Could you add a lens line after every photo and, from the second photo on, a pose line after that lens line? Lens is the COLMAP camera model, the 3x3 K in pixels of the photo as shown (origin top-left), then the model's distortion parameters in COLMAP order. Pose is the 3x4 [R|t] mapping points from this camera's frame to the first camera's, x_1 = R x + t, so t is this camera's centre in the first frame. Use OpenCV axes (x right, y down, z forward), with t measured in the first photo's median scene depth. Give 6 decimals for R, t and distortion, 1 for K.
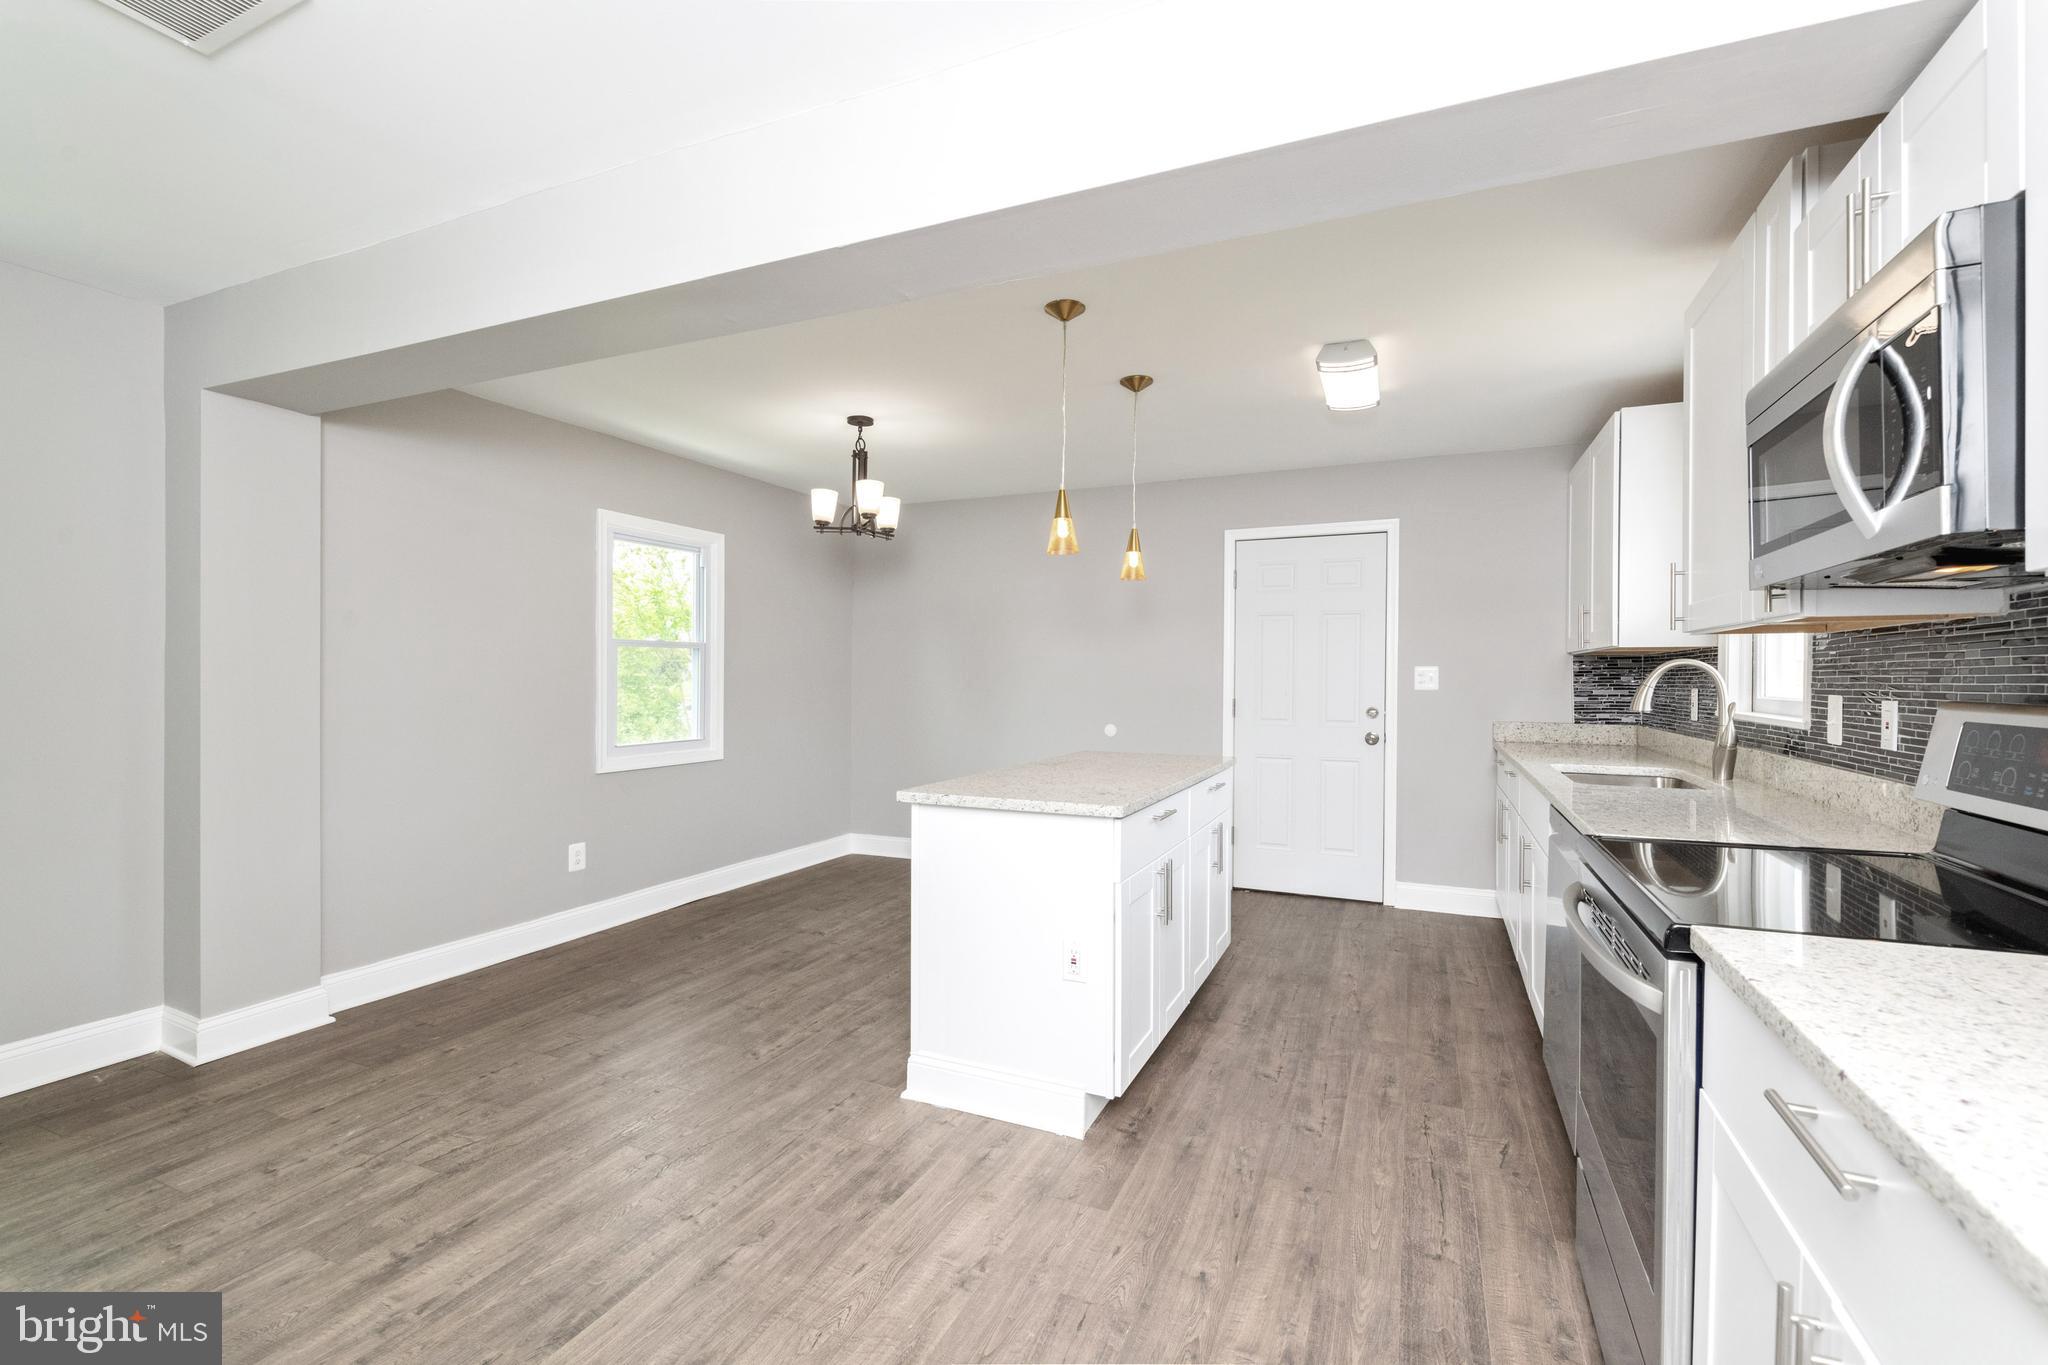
lens RADIAL K [[889.9, 0, 1034.6], [0, 889.9, 681.5], [0, 0, 1]] dist [0.011280, -0.009008]
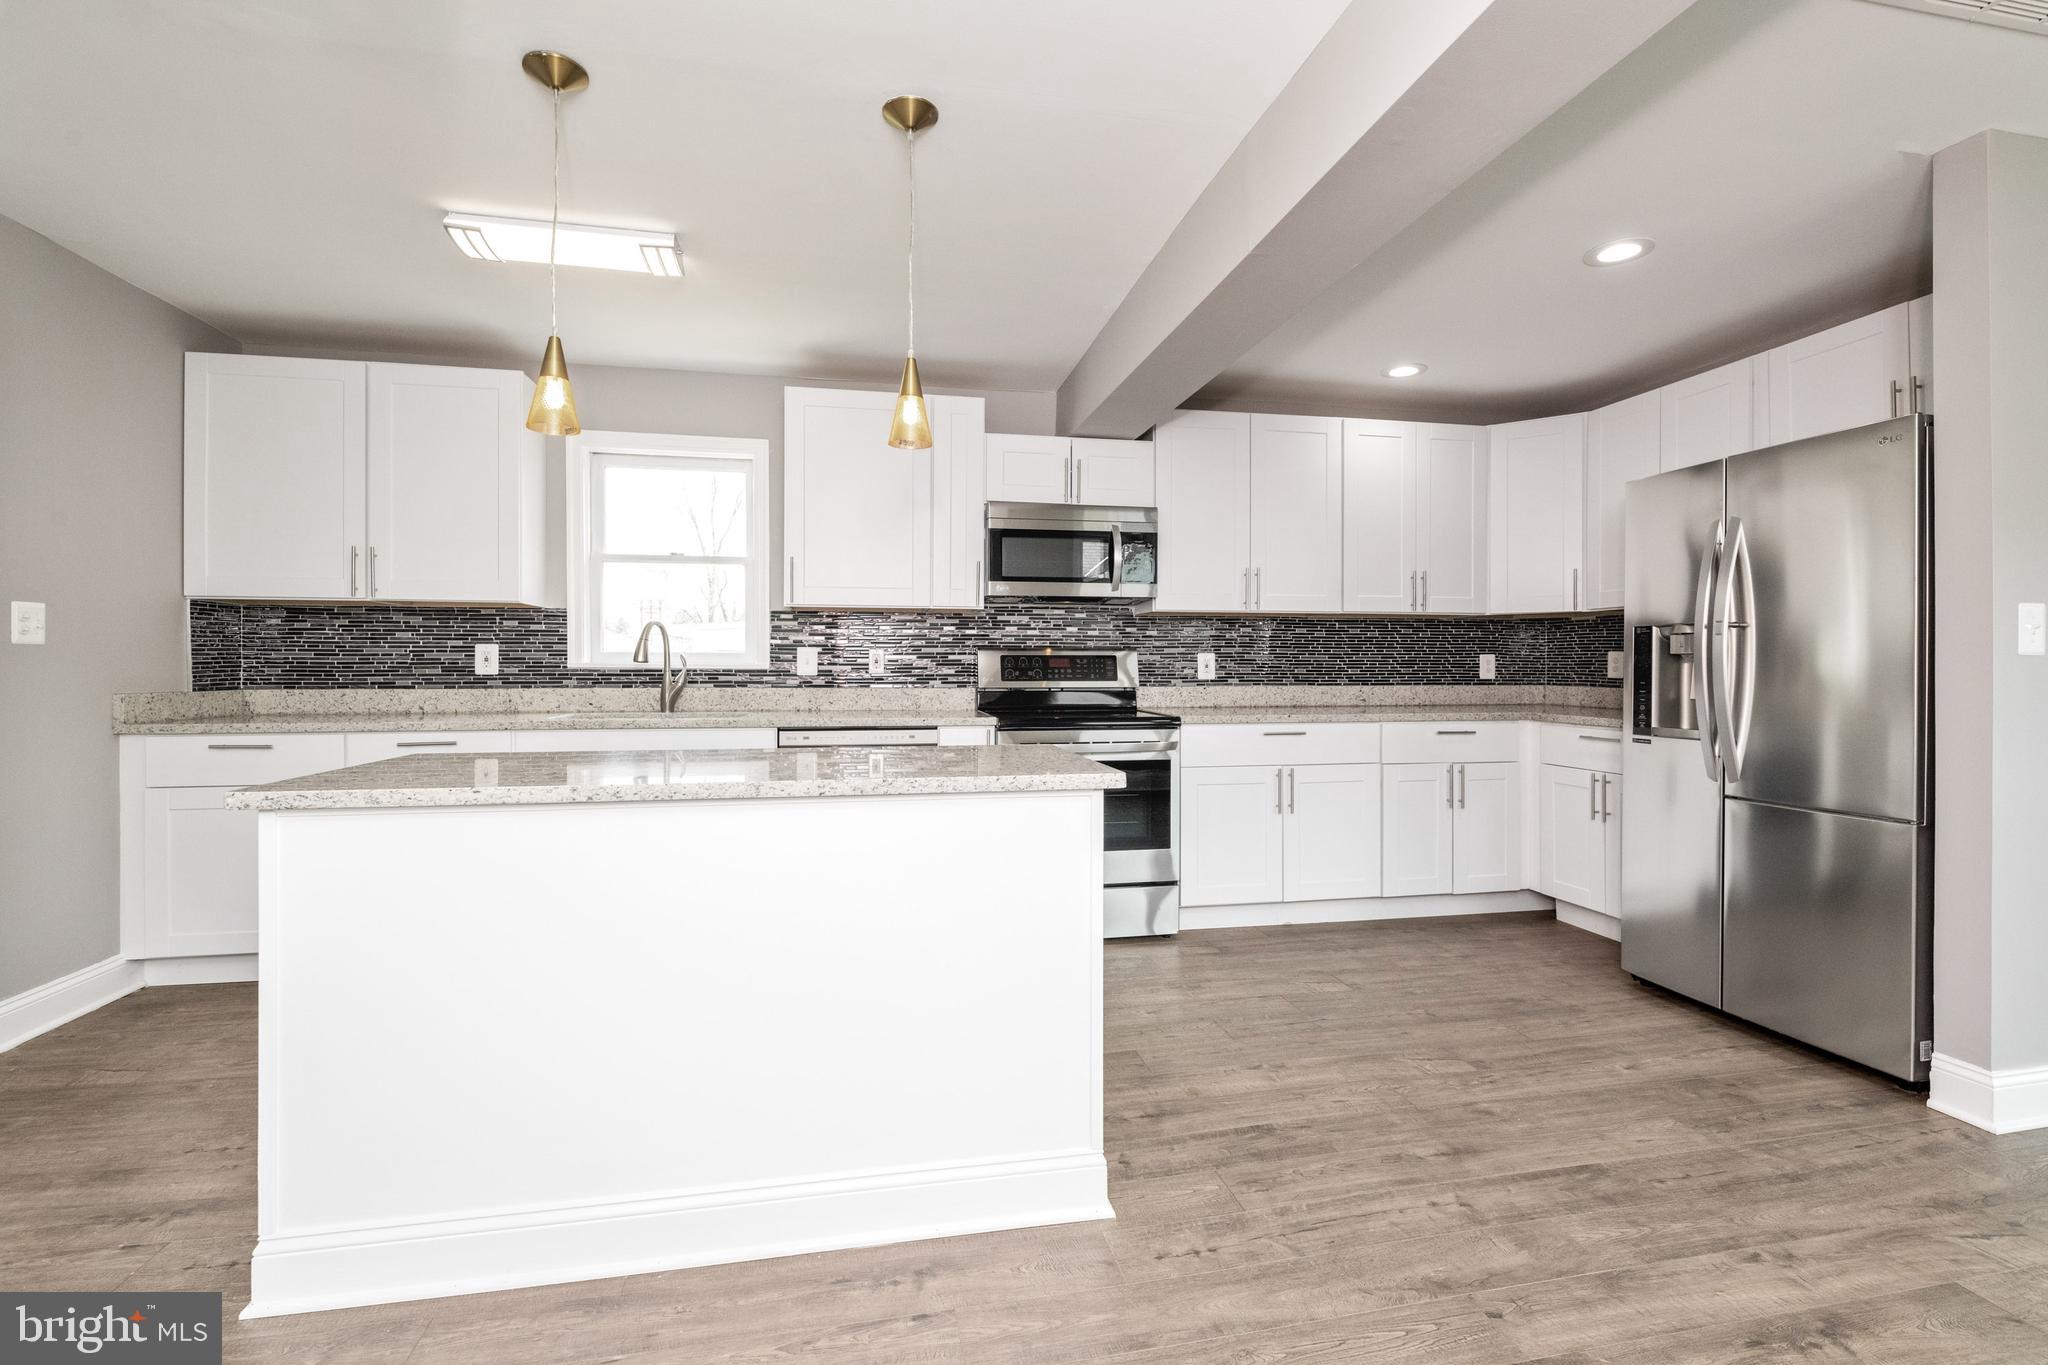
lens RADIAL K [[890.8, 0, 1020.3], [0, 890.8, 664.9], [0, 0, 1]] dist [0.009394, -0.009574]
pose [[-0.565392, -0.005455, 0.824804, -0.631059], [-0.000118, 0.999979, 0.006532, 0.031789], [-0.824822, 0.003596, -0.565381, 1.353586]]
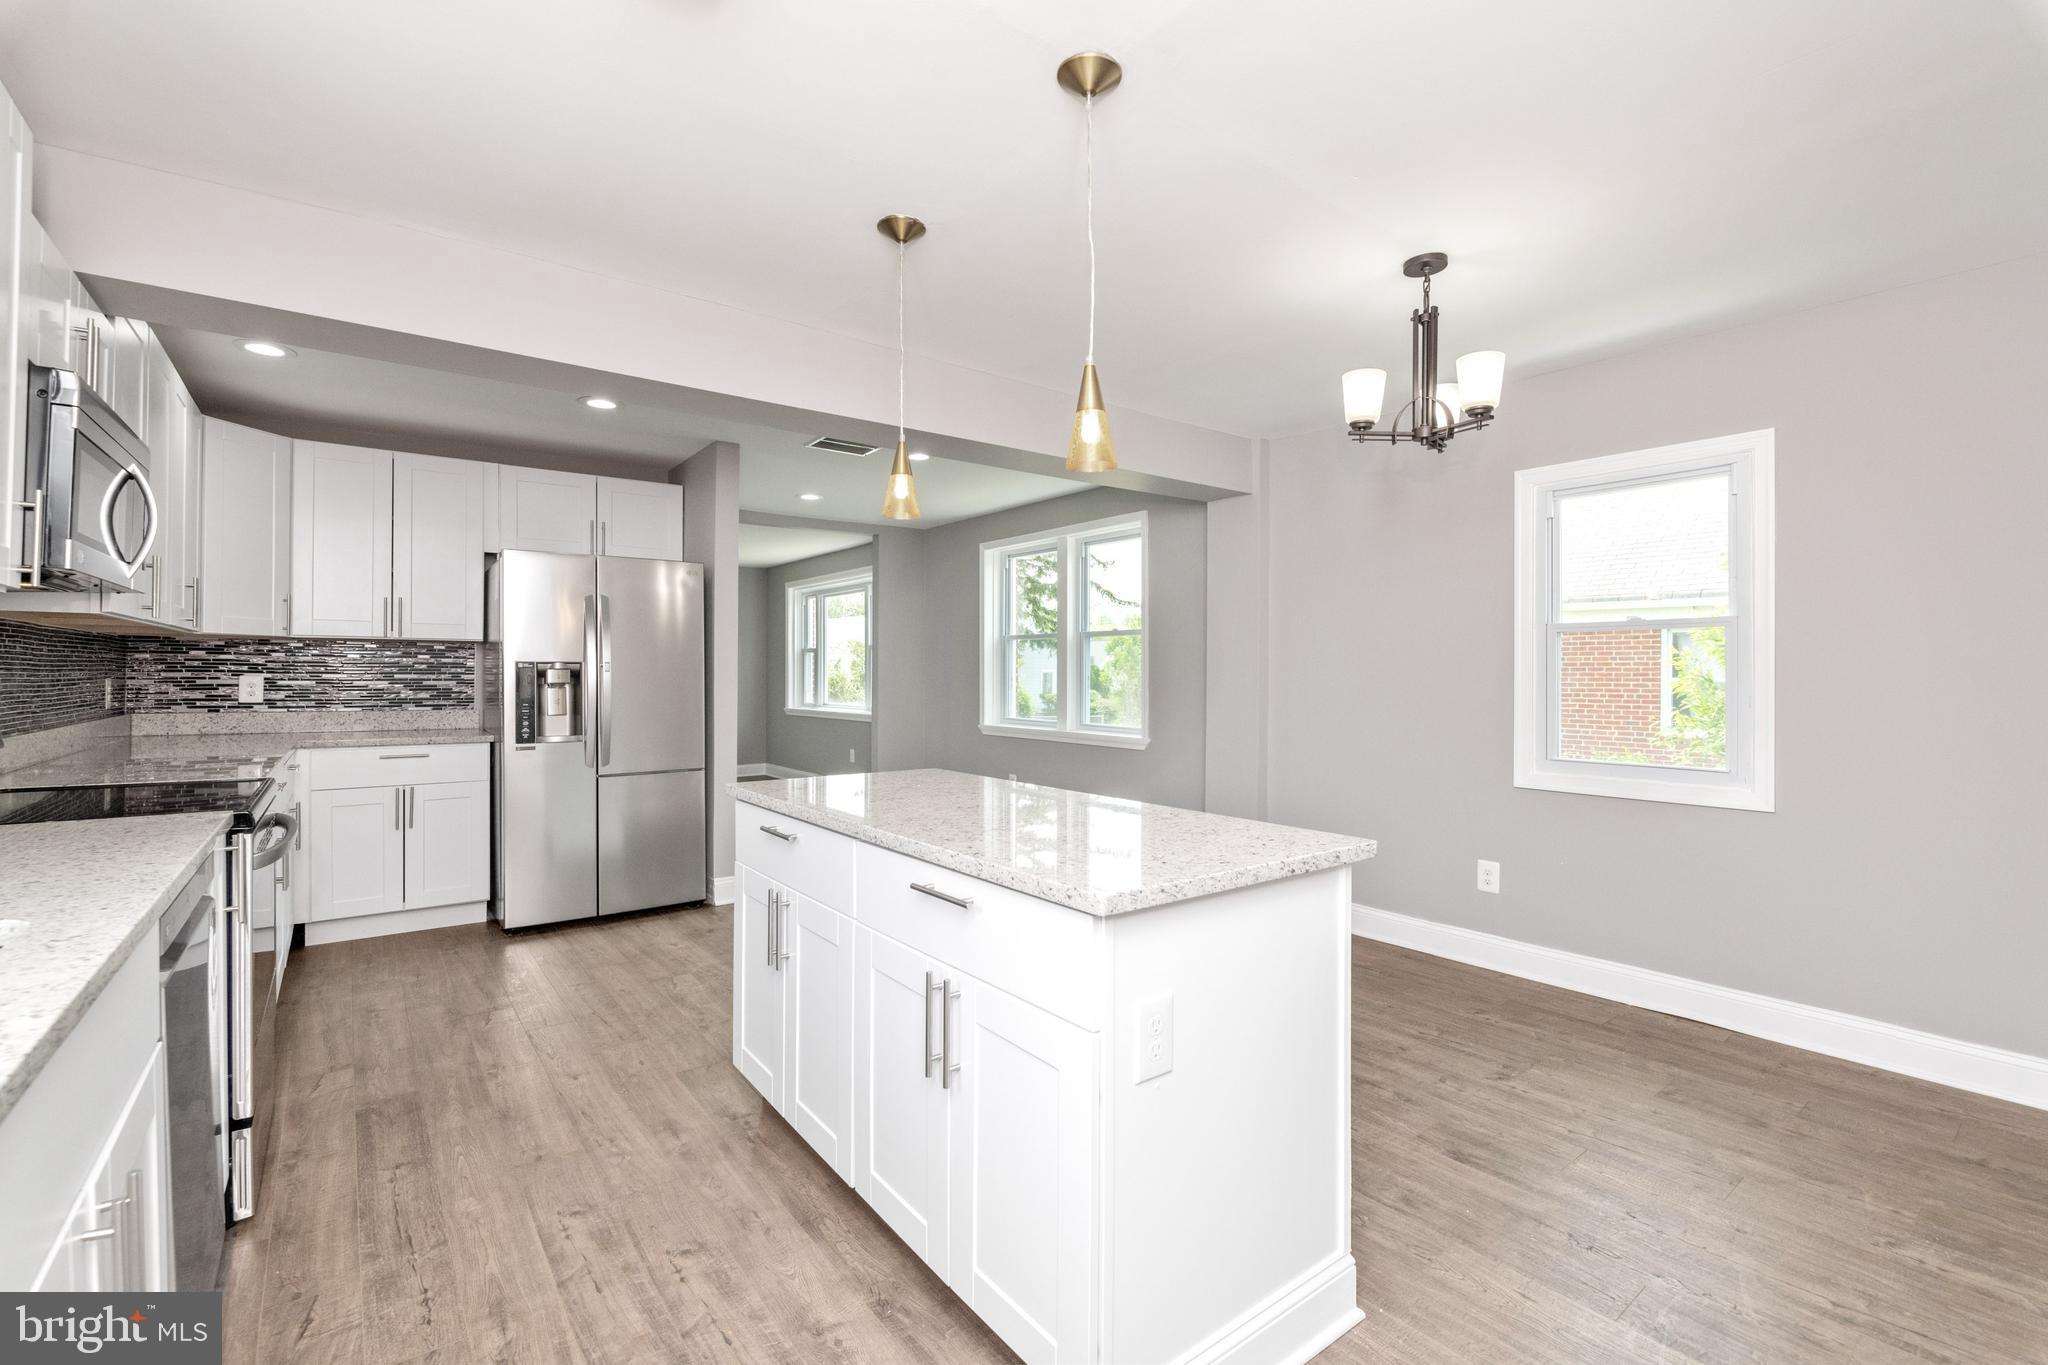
lens RADIAL K [[901.1, 0, 1024.0], [0, 901.1, 671.4], [0, 0, 1]] dist [-0.001331, -0.009676]
pose [[-0.495209, -0.009144, -0.868726, 0.719214], [-0.010411, 0.999935, -0.004591, 0.004682], [0.868711, 0.006771, -0.495272, 1.538288]]
